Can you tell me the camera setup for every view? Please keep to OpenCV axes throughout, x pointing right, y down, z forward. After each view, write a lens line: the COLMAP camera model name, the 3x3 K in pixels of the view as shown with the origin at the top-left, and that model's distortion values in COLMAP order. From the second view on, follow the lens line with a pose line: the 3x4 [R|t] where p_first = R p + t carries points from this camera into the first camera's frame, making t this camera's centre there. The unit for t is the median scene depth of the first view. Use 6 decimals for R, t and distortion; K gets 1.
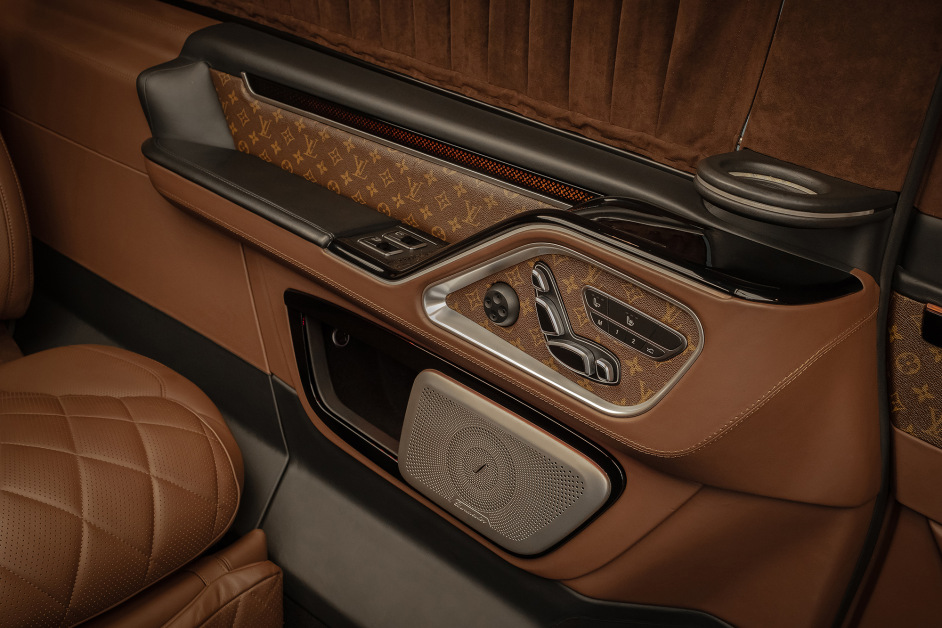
lens RADIAL K [[937.0, 0, 446.9], [0, 937.0, 311.8], [0, 0, 1]] dist [-0.014051, -0.009863]
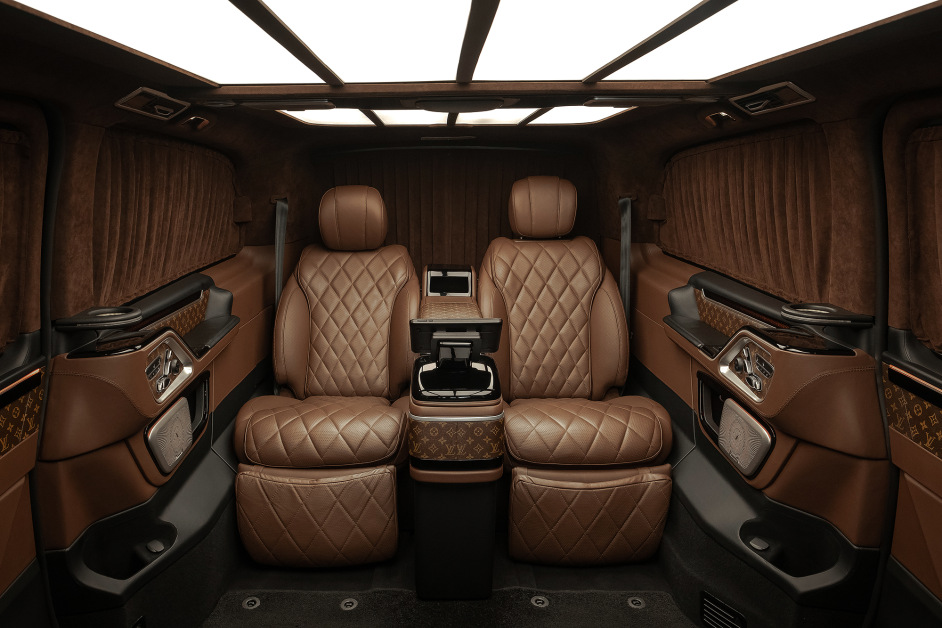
lens RADIAL K [[651.2, 0, 471.0], [0, 651.2, 314.0], [0, 0, 1]] dist [-0.004015, -0.001288]
pose [[0.651830, 0.011607, -0.758276, 0.910431], [-0.223423, 0.958444, -0.177388, 0.332676], [0.724707, 0.285043, 0.627336, -0.675357]]
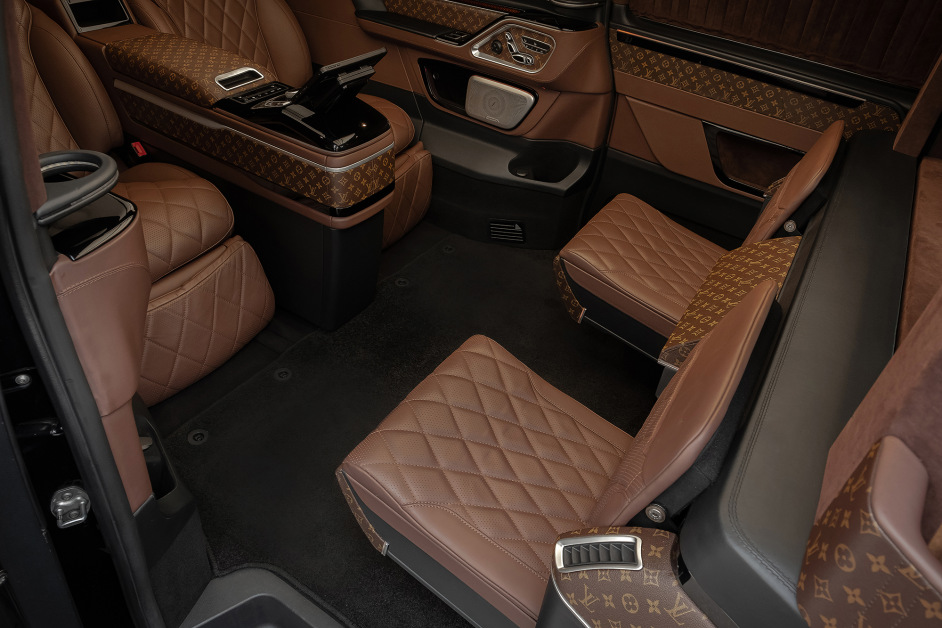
lens RADIAL K [[624.3, 0, 460.2], [0, 624.3, 254.8], [0, 0, 1]] dist [-0.017024, -0.001402]
pose [[0.991061, -0.125675, 0.044757, -0.252973], [0.115229, 0.975473, 0.187551, 0.272801], [-0.067229, -0.180717, 0.981235, -1.247248]]
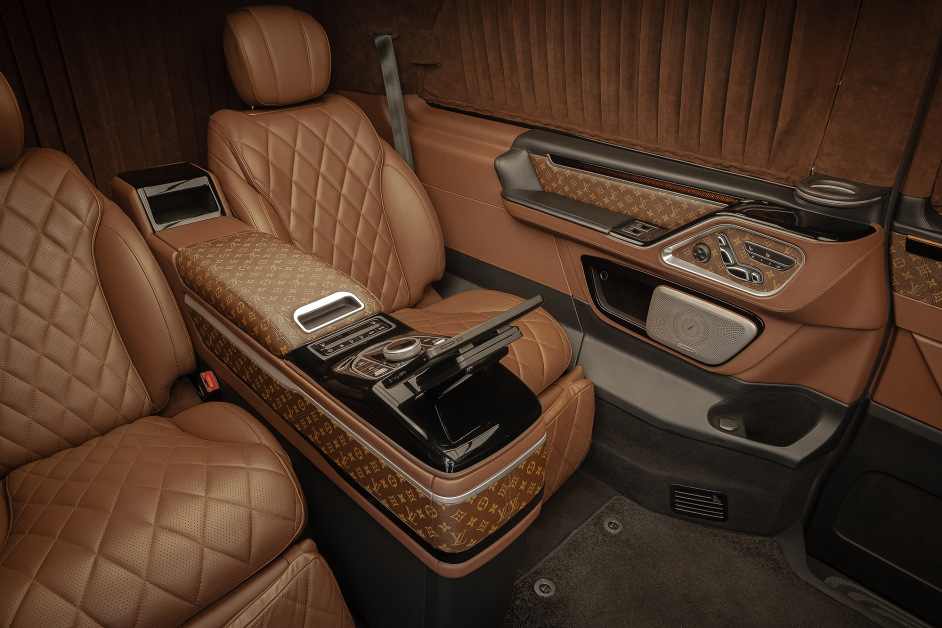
lens RADIAL K [[602.8, 0, 471.0], [0, 602.8, 314.0], [0, 0, 1]] dist [-0.012478, -0.001630]
pose [[0.985102, -0.077453, -0.153540, -0.271211], [0.089345, 0.993386, 0.072118, -0.015590], [0.146939, -0.084762, 0.985507, -0.509518]]
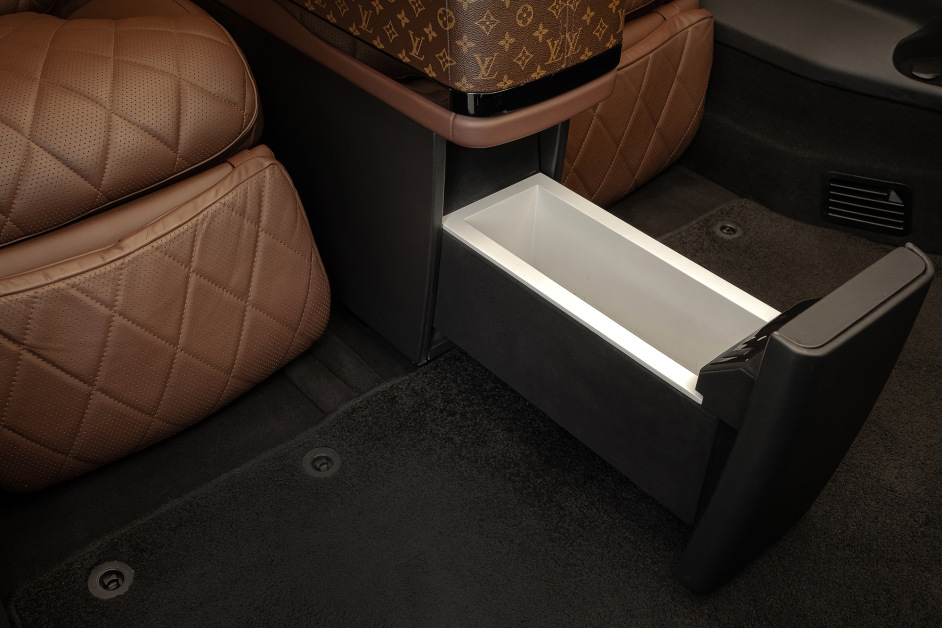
lens RADIAL K [[970.1, 0, 465.9], [0, 970.1, 275.8], [0, 0, 1]] dist [-0.012837, 0.005784]
pose [[0.975347, -0.006481, -0.220581, -0.260778], [0.052781, 0.977408, 0.204667, 0.401626], [0.214271, -0.211264, 0.953654, -0.627060]]
